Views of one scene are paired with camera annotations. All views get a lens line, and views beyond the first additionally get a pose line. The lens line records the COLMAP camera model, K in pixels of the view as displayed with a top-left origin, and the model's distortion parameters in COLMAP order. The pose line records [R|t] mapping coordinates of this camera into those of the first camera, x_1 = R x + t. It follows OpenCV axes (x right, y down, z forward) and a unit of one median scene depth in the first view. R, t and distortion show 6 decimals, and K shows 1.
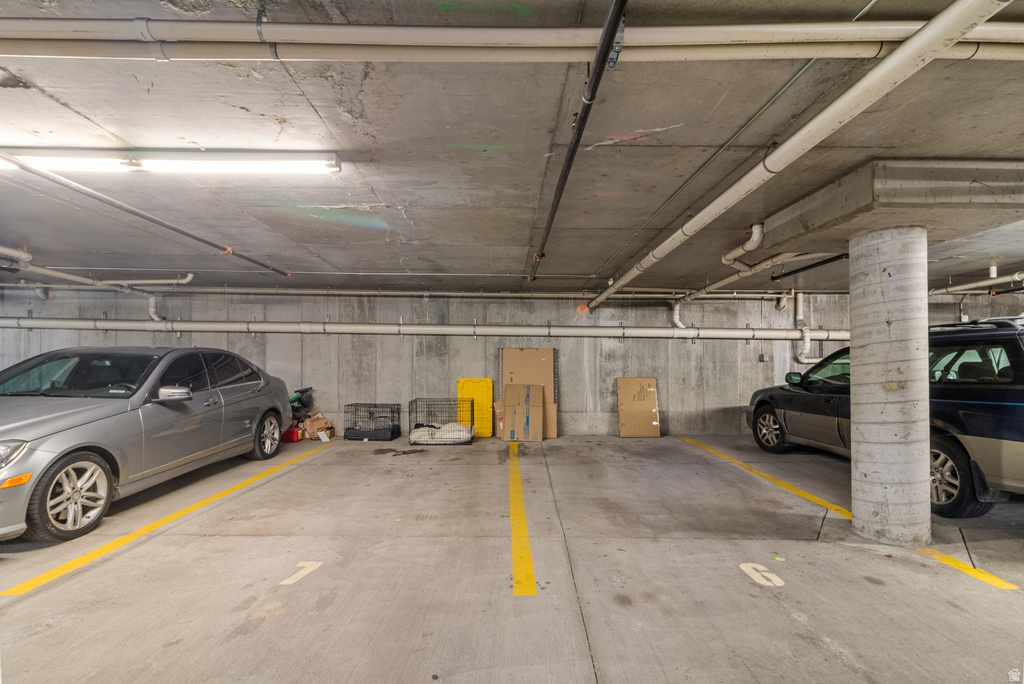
lens RADIAL K [[488.2, 0, 518.4], [0, 488.2, 360.0], [0, 0, 1]] dist [0.000648, 0.001379]
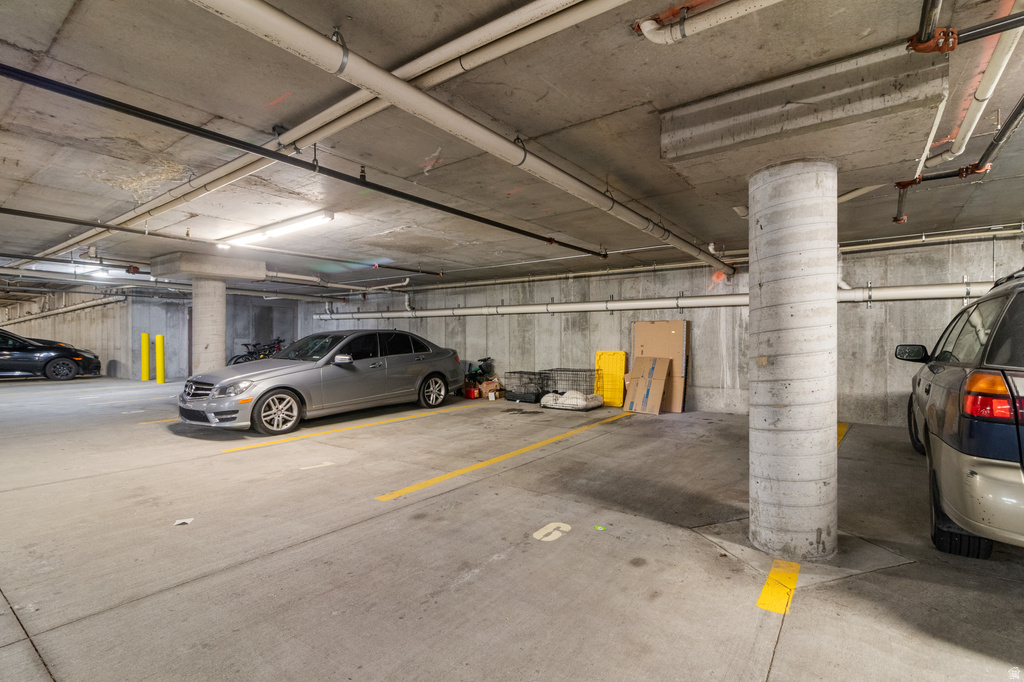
lens RADIAL K [[488.2, 0, 516.4], [0, 488.2, 342.0], [0, 0, 1]] dist [0.000648, 0.001379]
pose [[0.791606, -0.006641, -0.610996, 0.873851], [0.017853, 0.999765, 0.012263, 0.002651], [0.610771, -0.020615, 0.791539, 0.081058]]
